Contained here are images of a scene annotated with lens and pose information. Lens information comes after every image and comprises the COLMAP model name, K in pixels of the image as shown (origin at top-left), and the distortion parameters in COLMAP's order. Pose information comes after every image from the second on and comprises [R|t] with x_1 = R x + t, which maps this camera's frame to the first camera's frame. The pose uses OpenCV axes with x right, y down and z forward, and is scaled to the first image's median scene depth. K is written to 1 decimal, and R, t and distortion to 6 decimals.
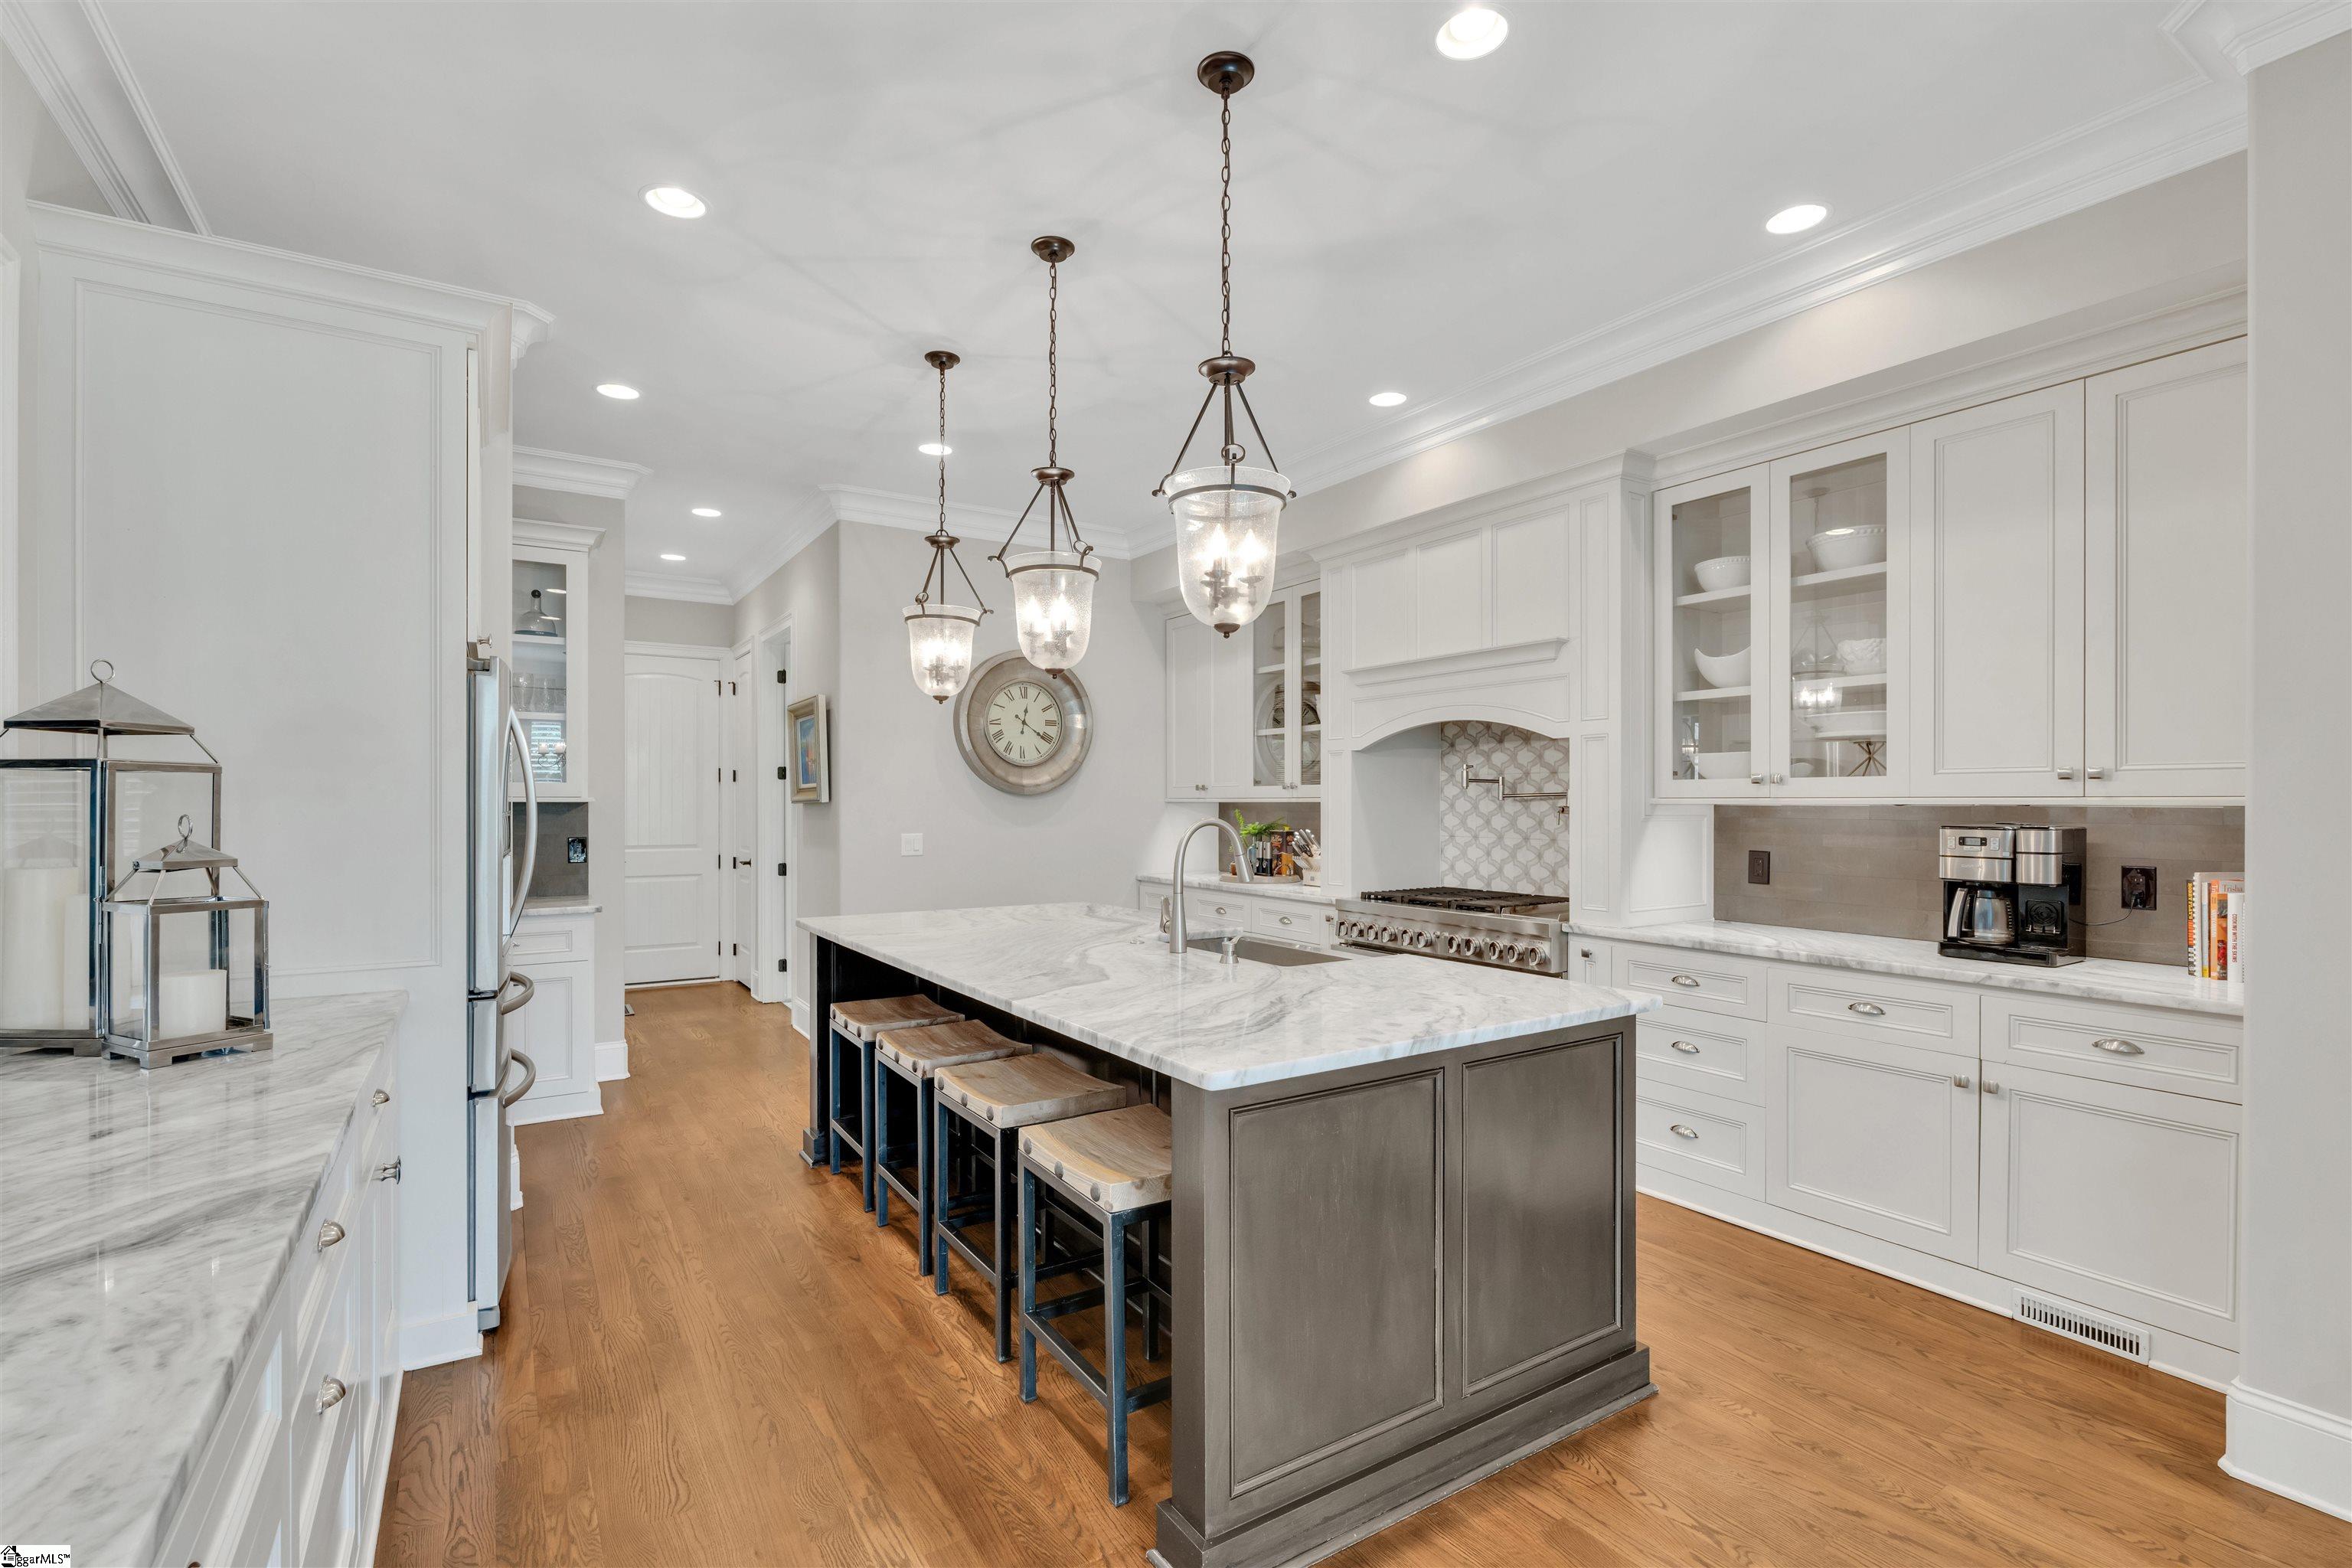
lens RADIAL K [[1057.7, 0, 1177.6], [0, 1057.7, 804.9], [0, 0, 1]] dist [-0.005912, 0.000633]
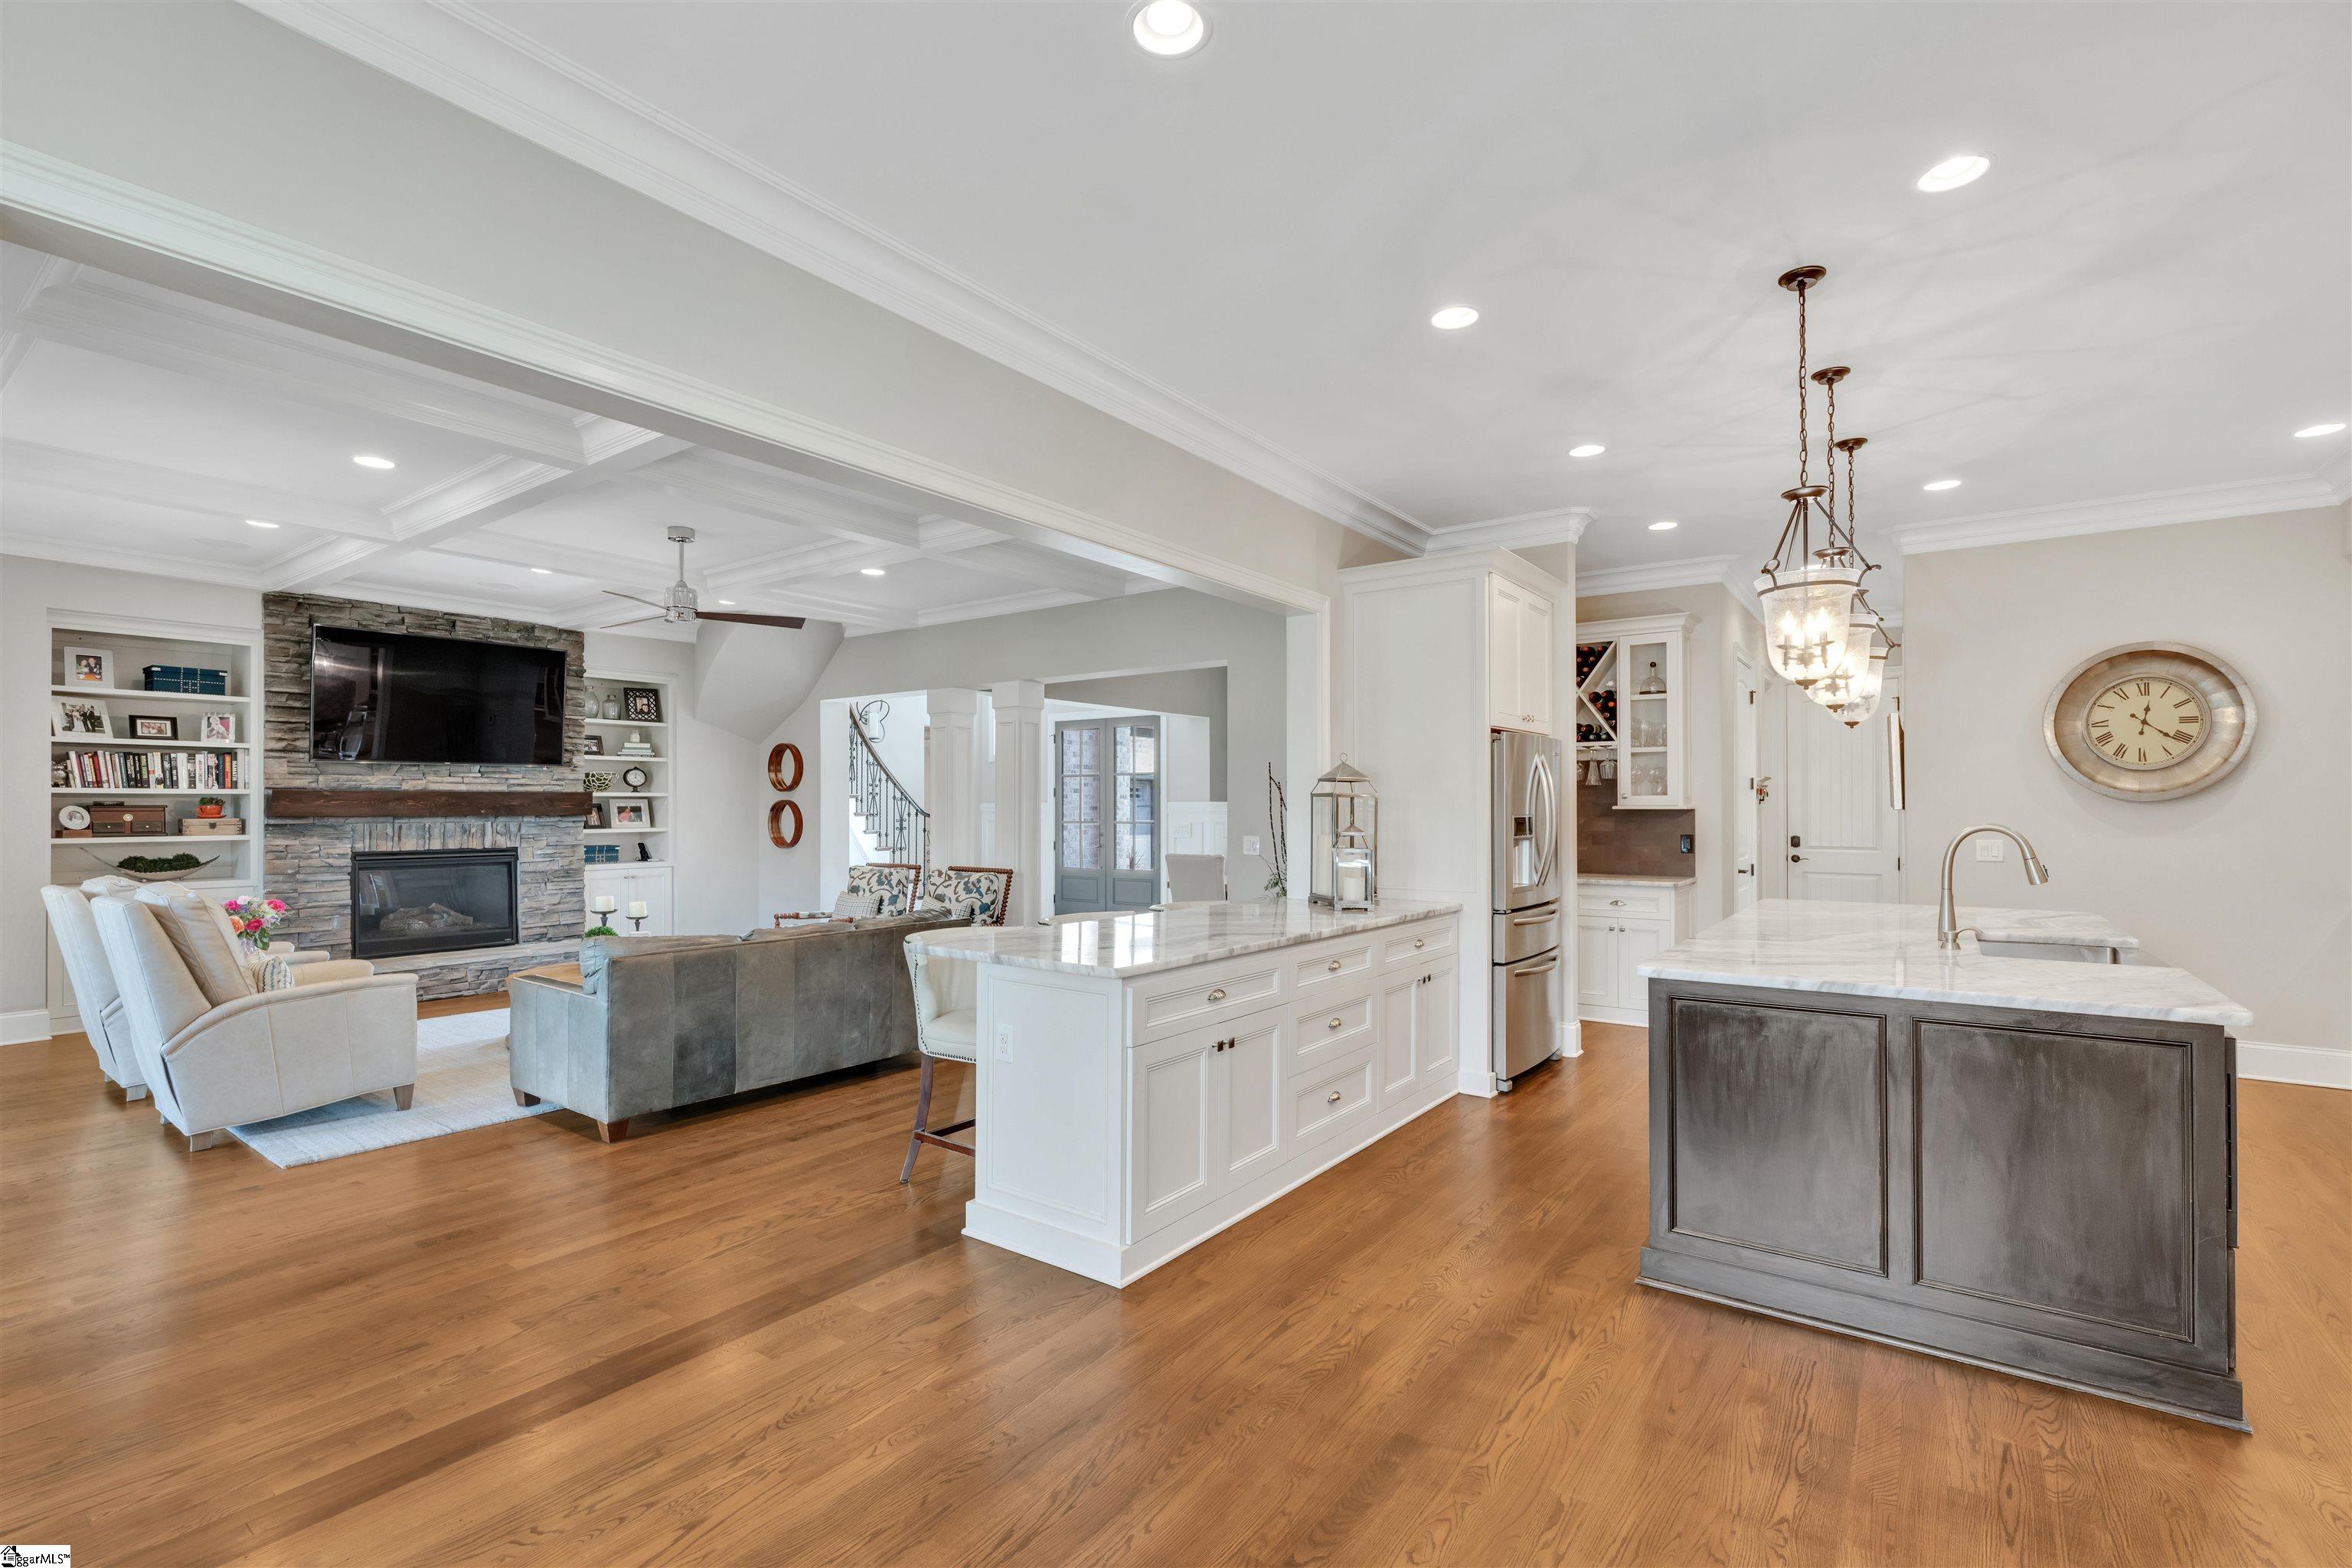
lens RADIAL K [[1057.7, 0, 1179.8], [0, 1057.7, 795.9], [0, 0, 1]] dist [-0.005912, 0.000633]
pose [[0.362892, -0.011408, -0.931761, 0.627590], [-0.003769, 0.999899, -0.013710, 0.001058], [0.931824, 0.008487, 0.362812, -0.151332]]
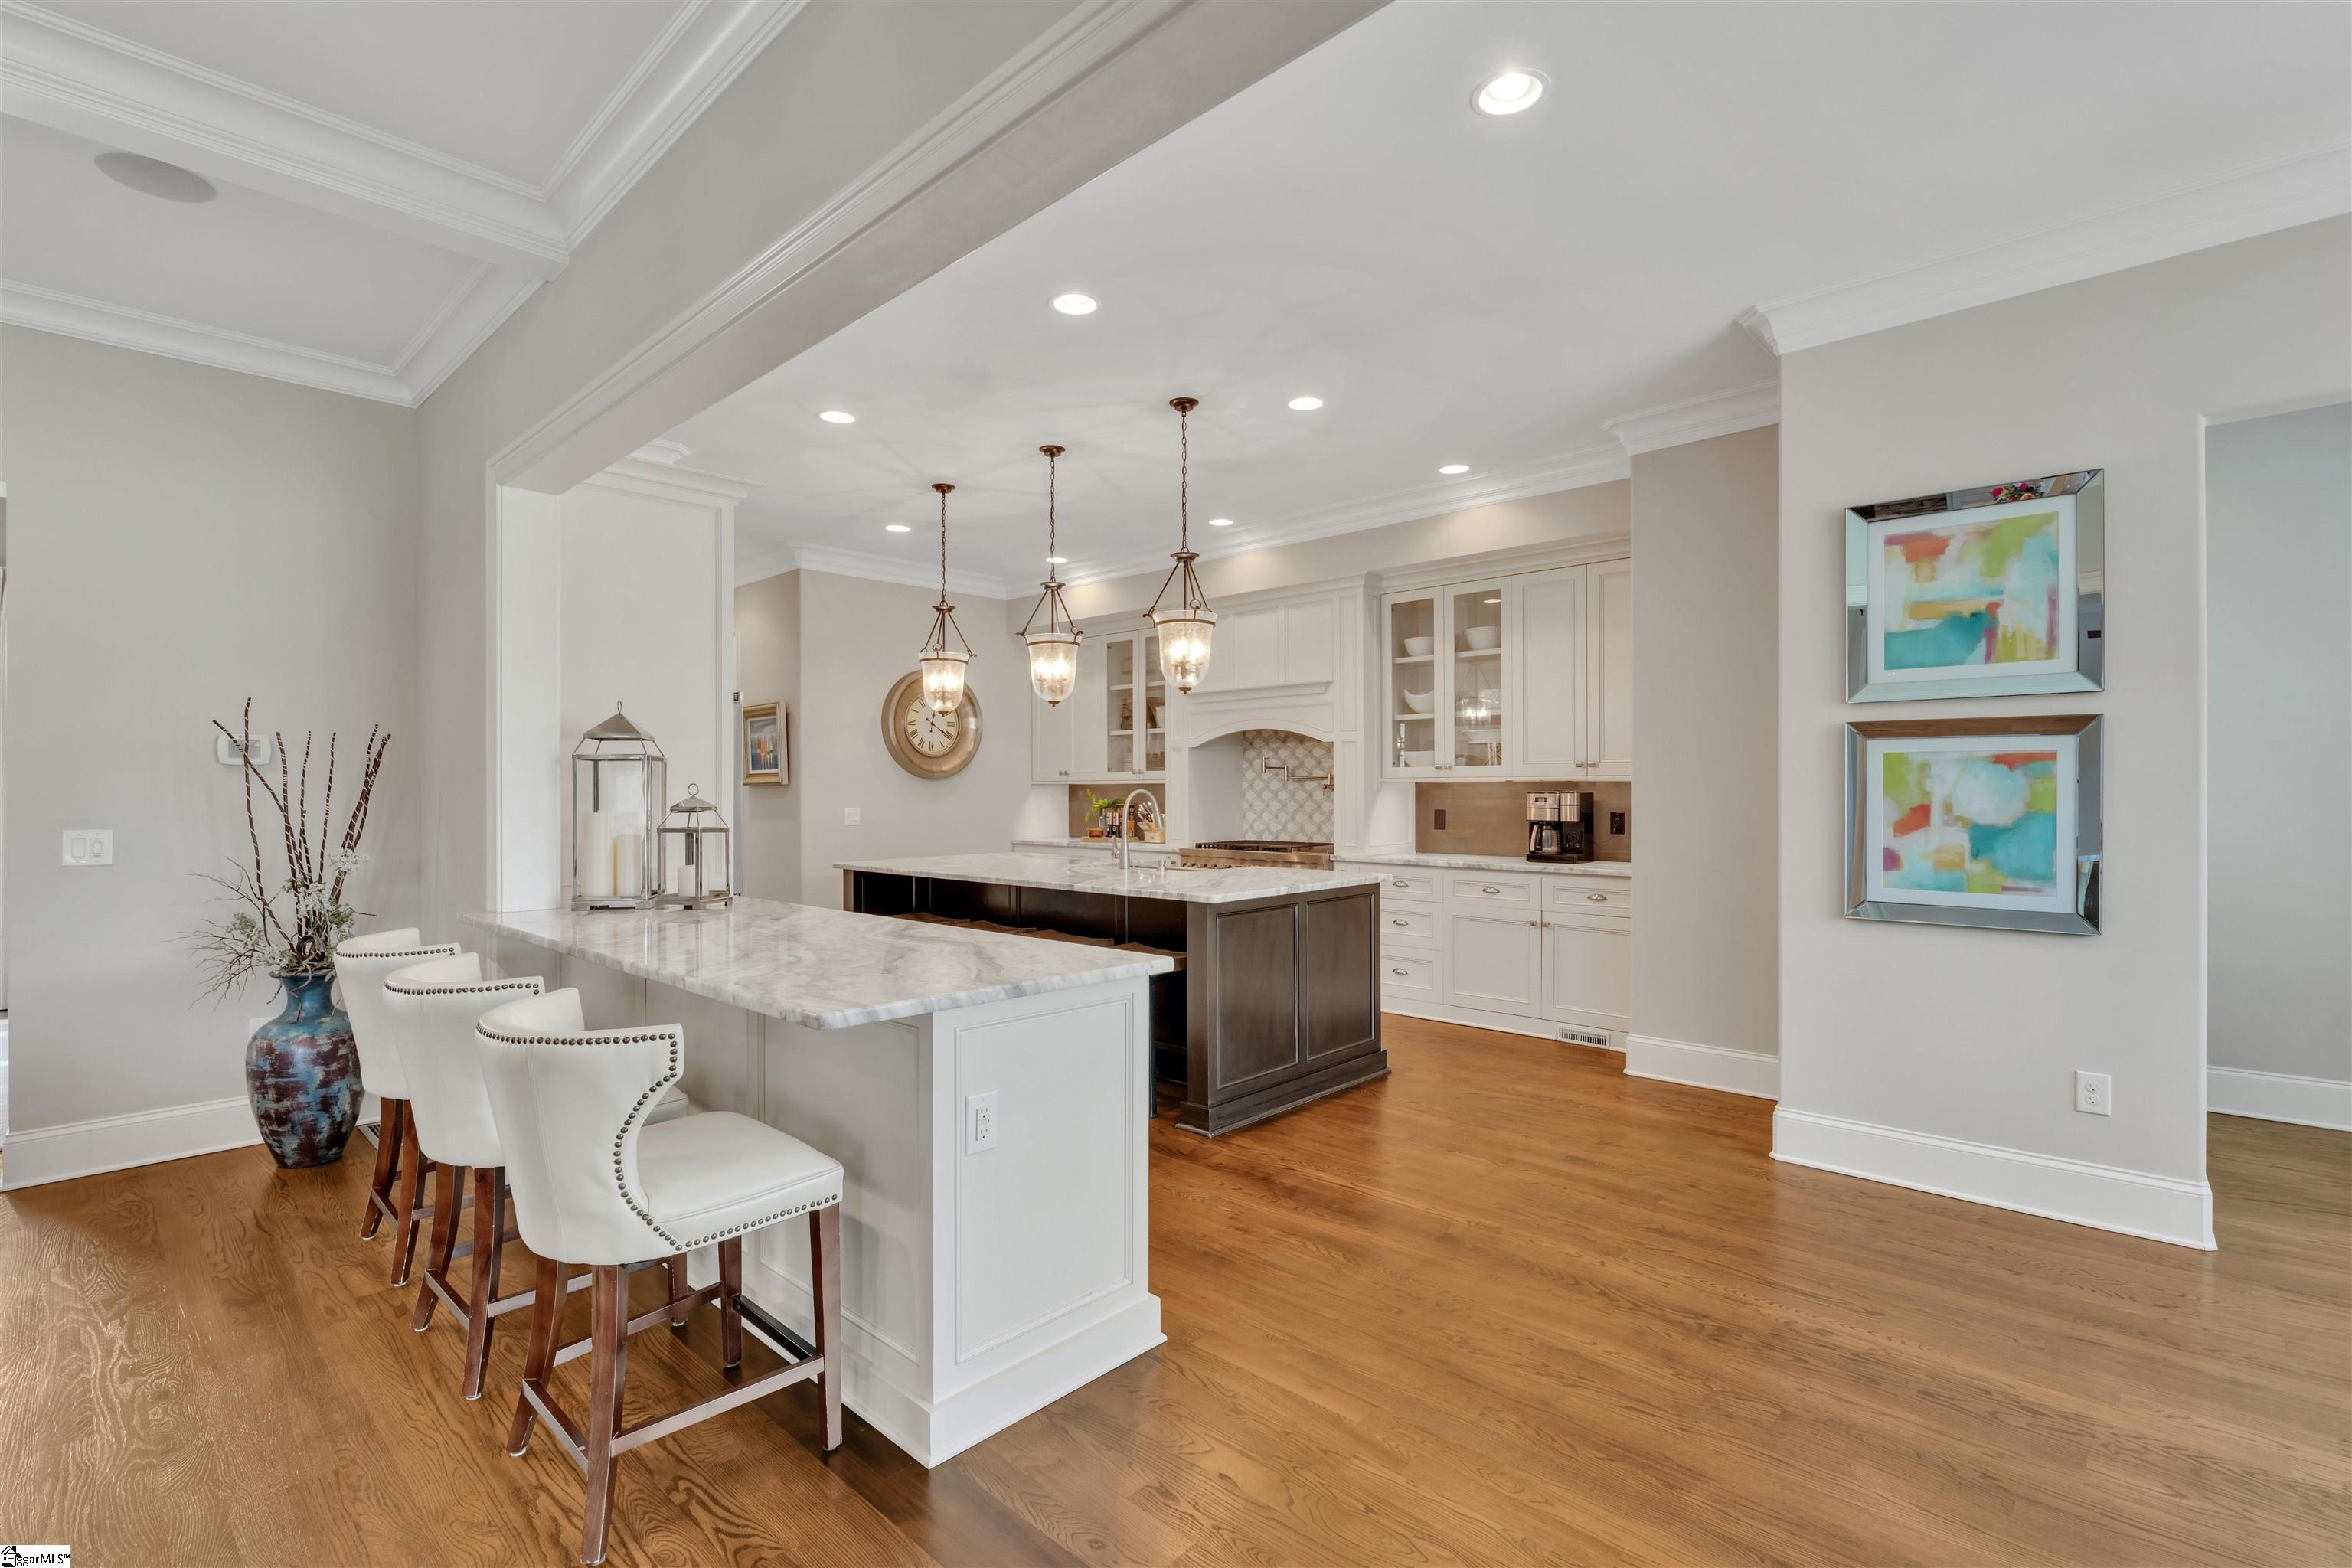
lens RADIAL K [[1057.7, 0, 1167.8], [0, 1057.7, 786.3], [0, 0, 1]] dist [-0.005912, 0.000633]
pose [[0.971423, -0.003324, 0.237333, -0.275296], [0.004972, 0.999968, -0.006343, 0.015369], [-0.237304, 0.007342, 0.971408, -0.544017]]
